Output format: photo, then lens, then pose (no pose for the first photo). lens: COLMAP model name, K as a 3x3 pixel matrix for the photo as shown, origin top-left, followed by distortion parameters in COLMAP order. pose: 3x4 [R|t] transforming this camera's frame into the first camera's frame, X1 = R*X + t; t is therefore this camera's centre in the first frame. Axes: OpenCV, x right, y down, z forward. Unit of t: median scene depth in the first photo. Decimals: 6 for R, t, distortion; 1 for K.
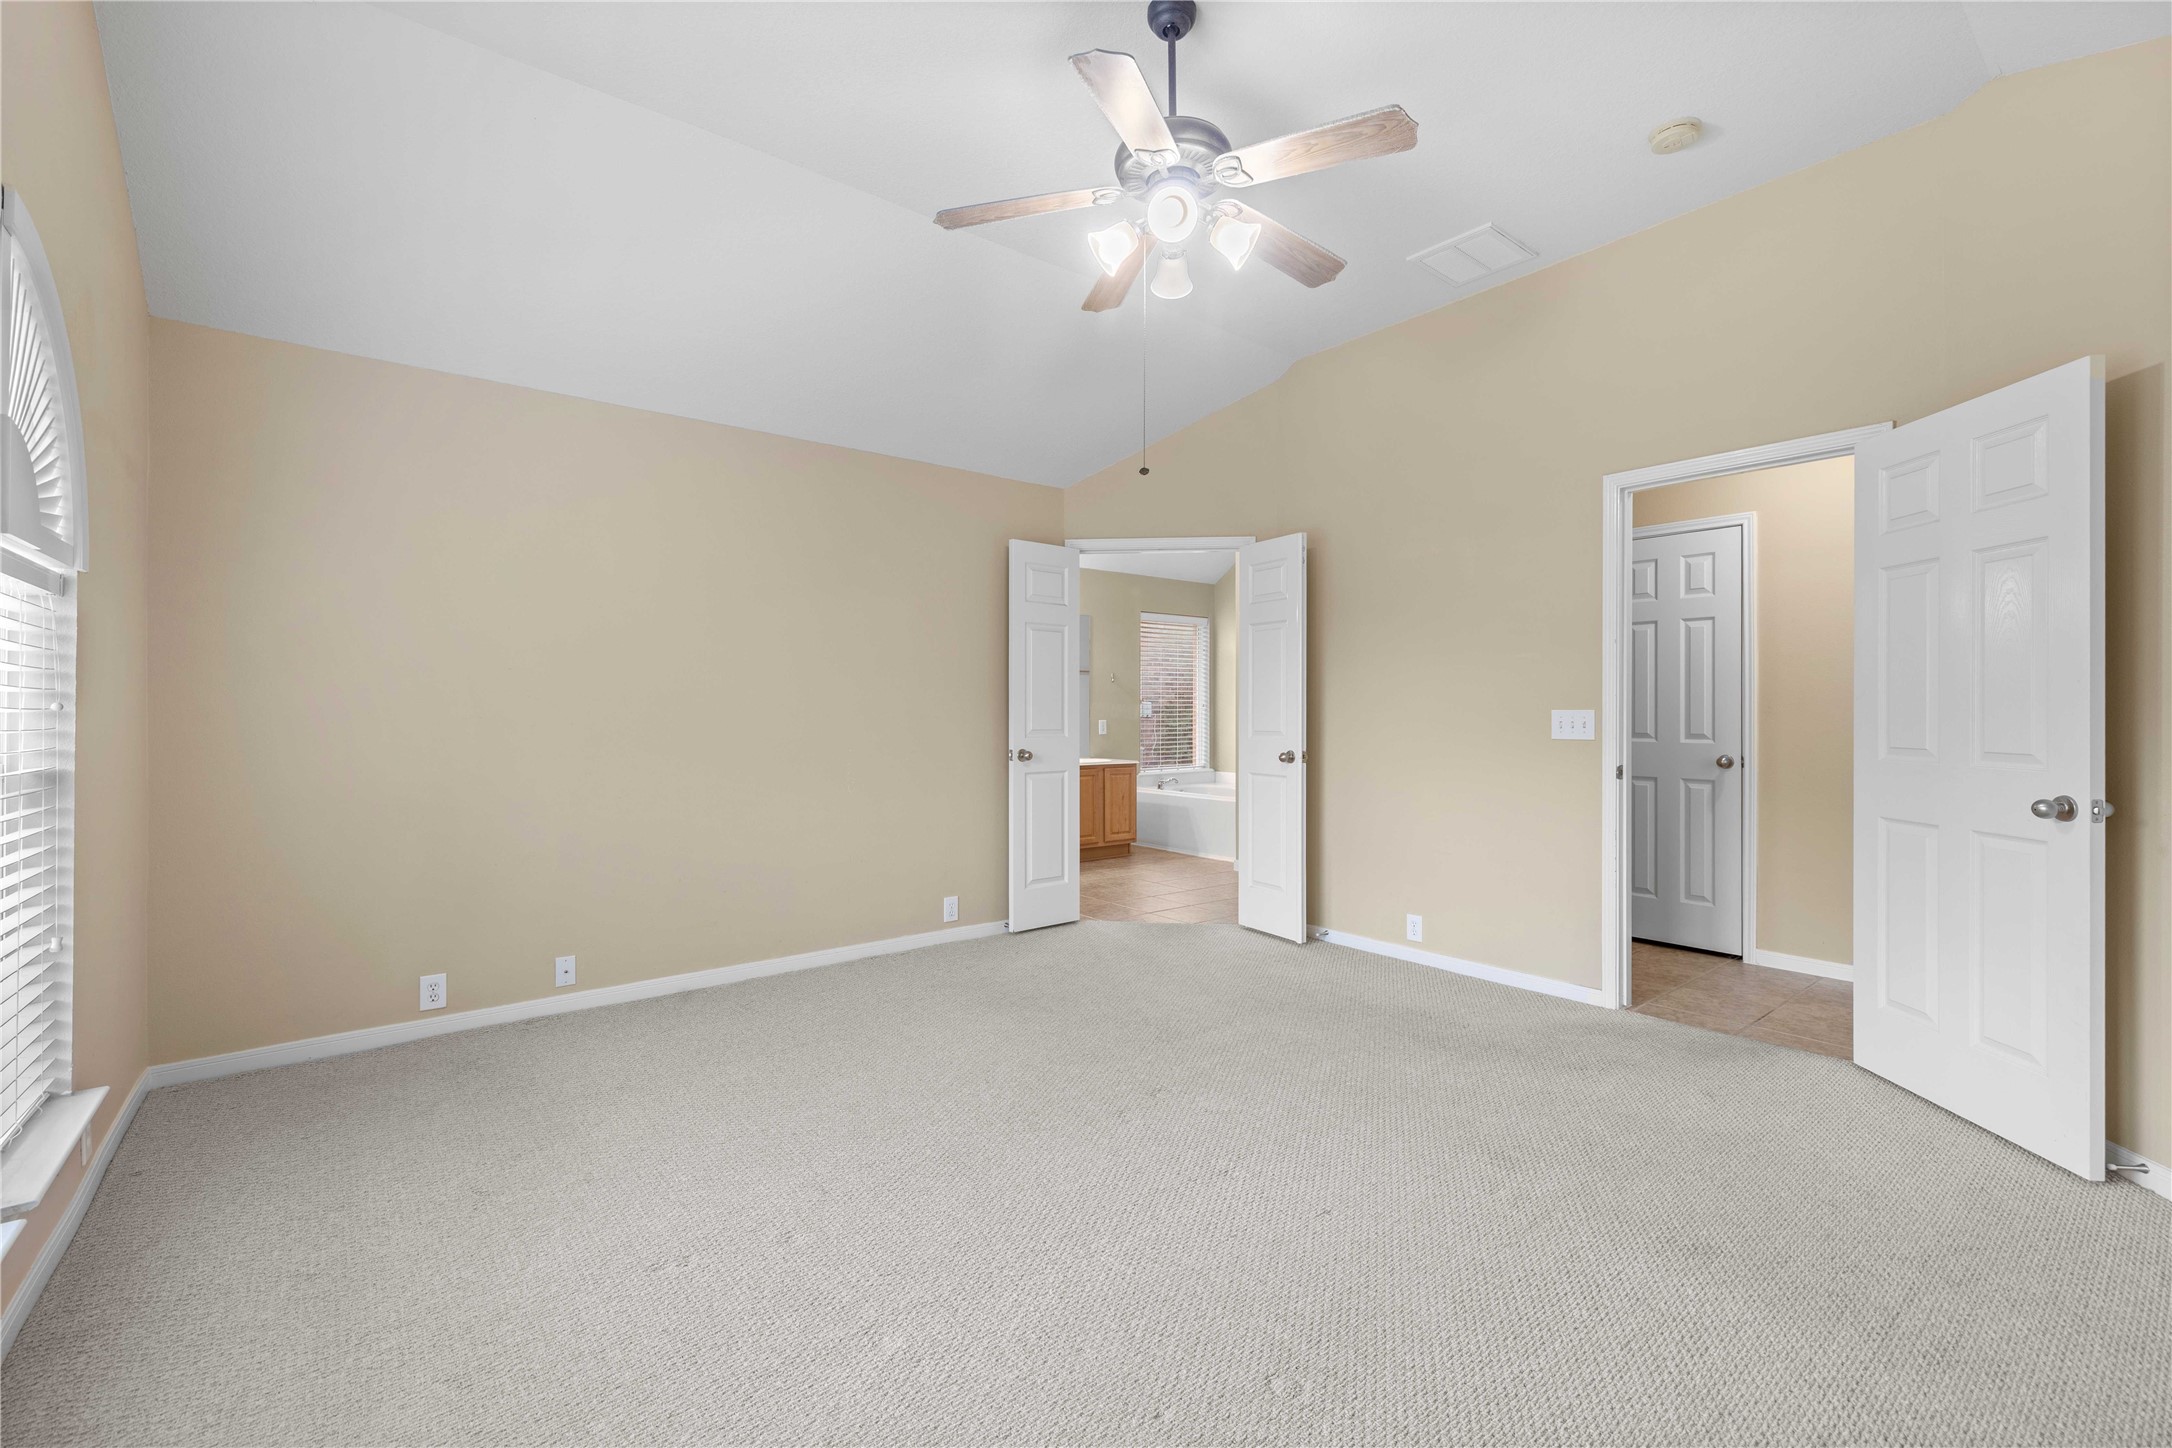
lens RADIAL K [[923.0, 0, 1087.9], [0, 923.0, 717.5], [0, 0, 1]] dist [0.004555, 0.000616]
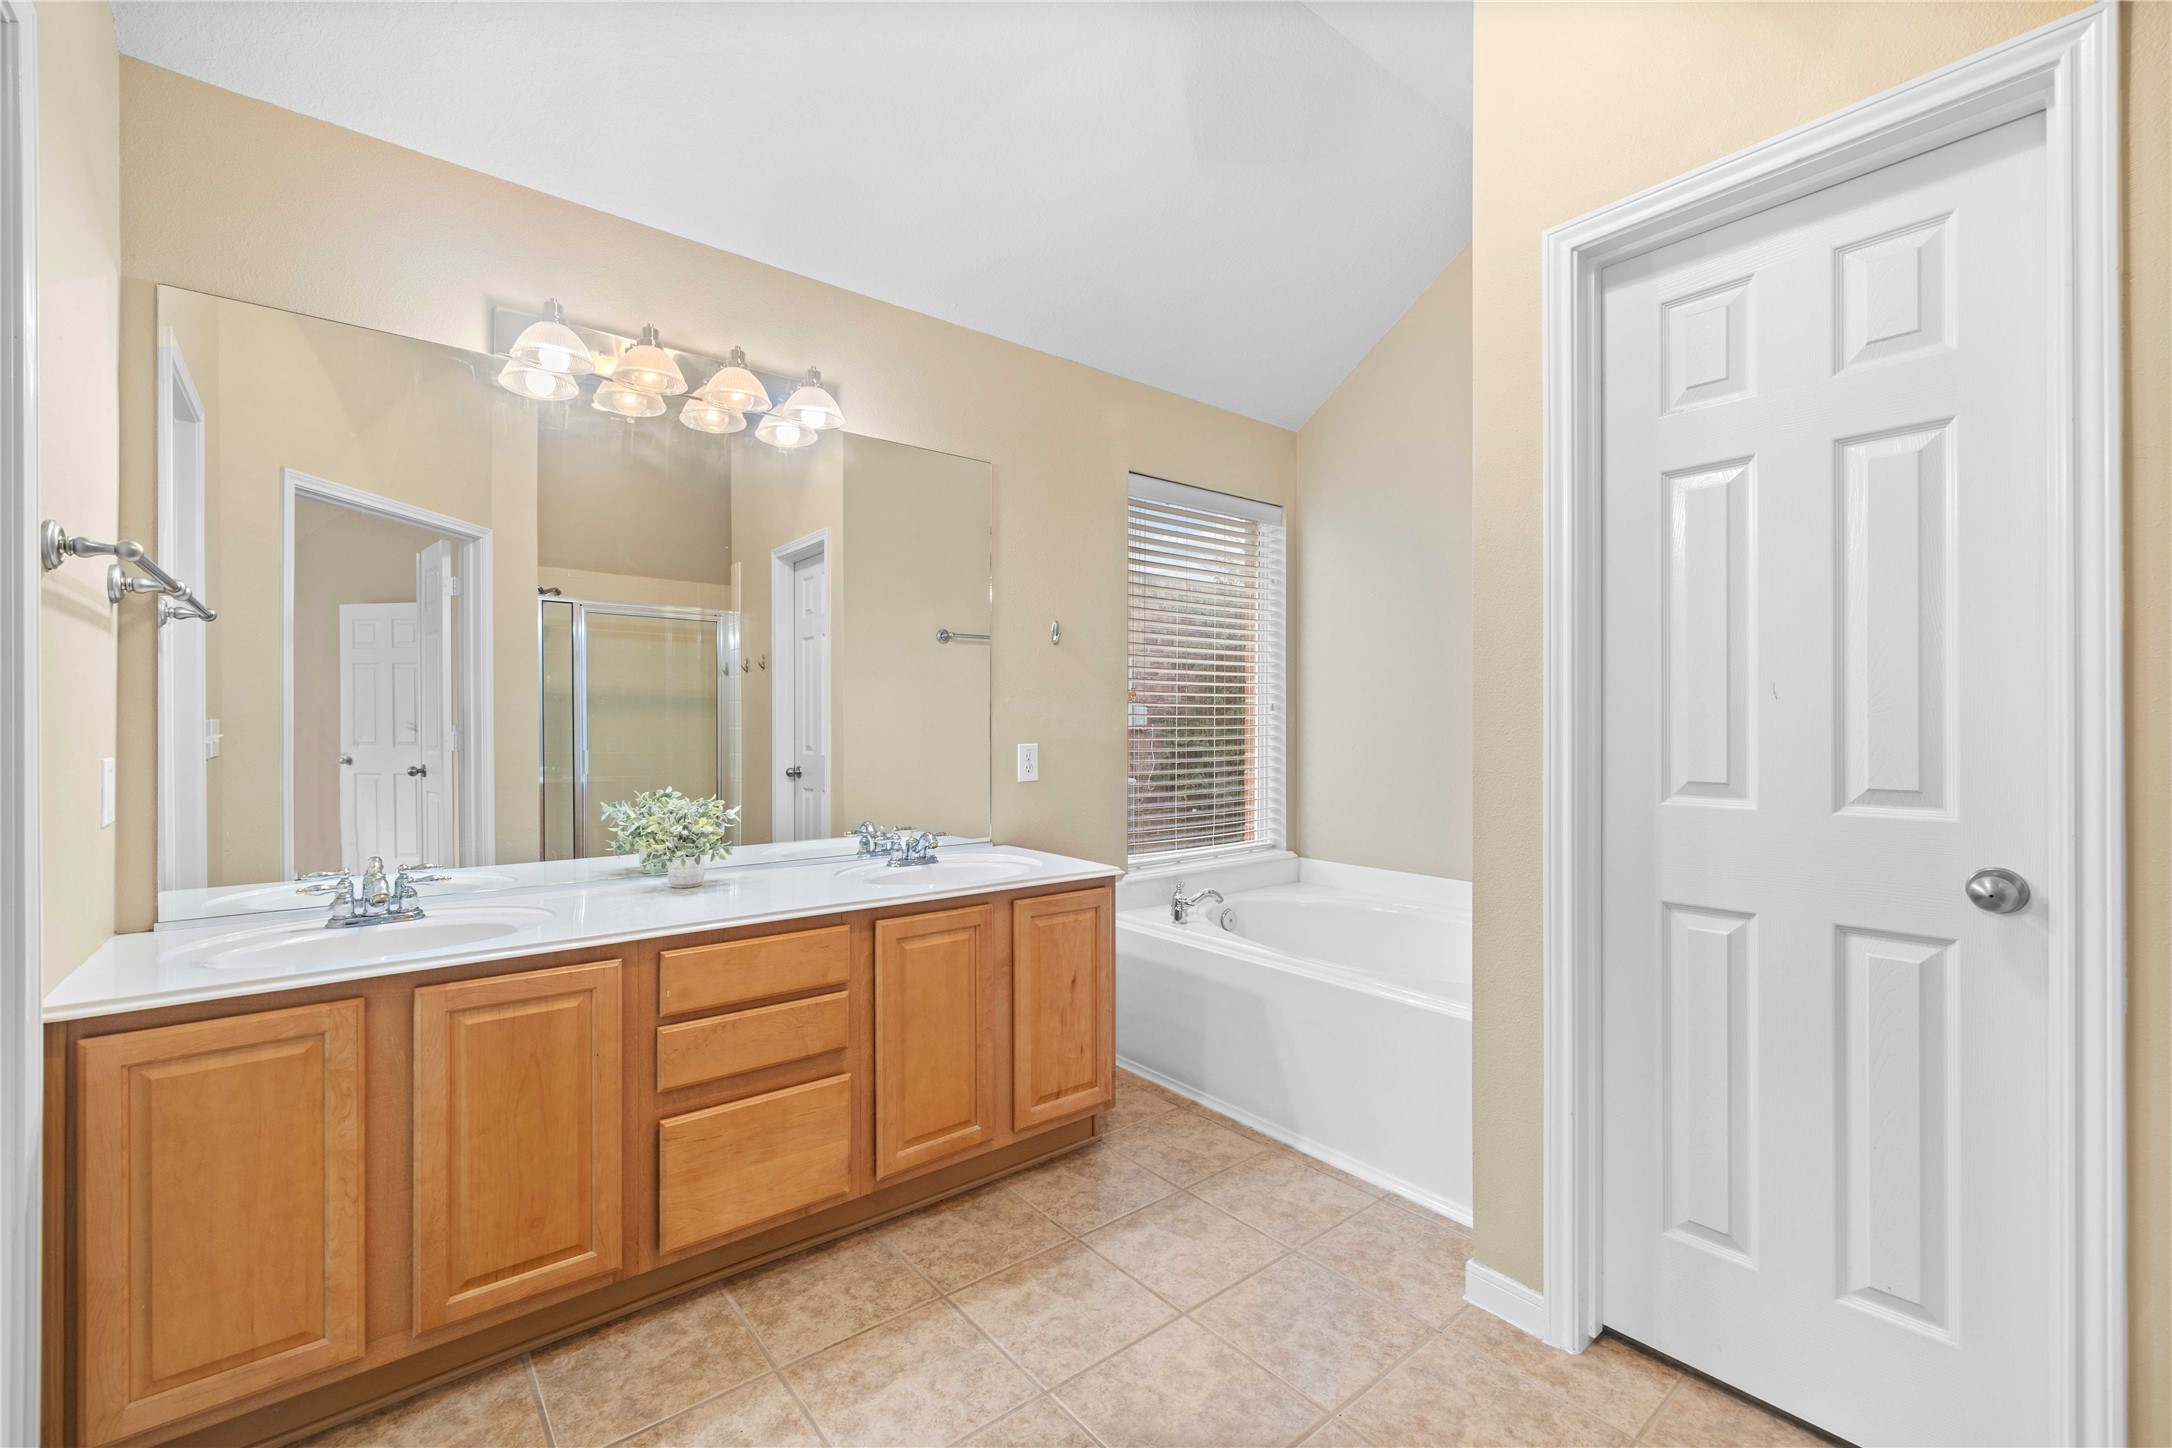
lens RADIAL K [[923.0, 0, 1083.7], [0, 923.0, 725.4], [0, 0, 1]] dist [0.004555, 0.000616]
pose [[0.999964, -0.000247, 0.008526, 0.036374], [0.000241, 1.000000, 0.000633, -0.005130], [-0.008526, -0.000630, 0.999963, 0.628402]]
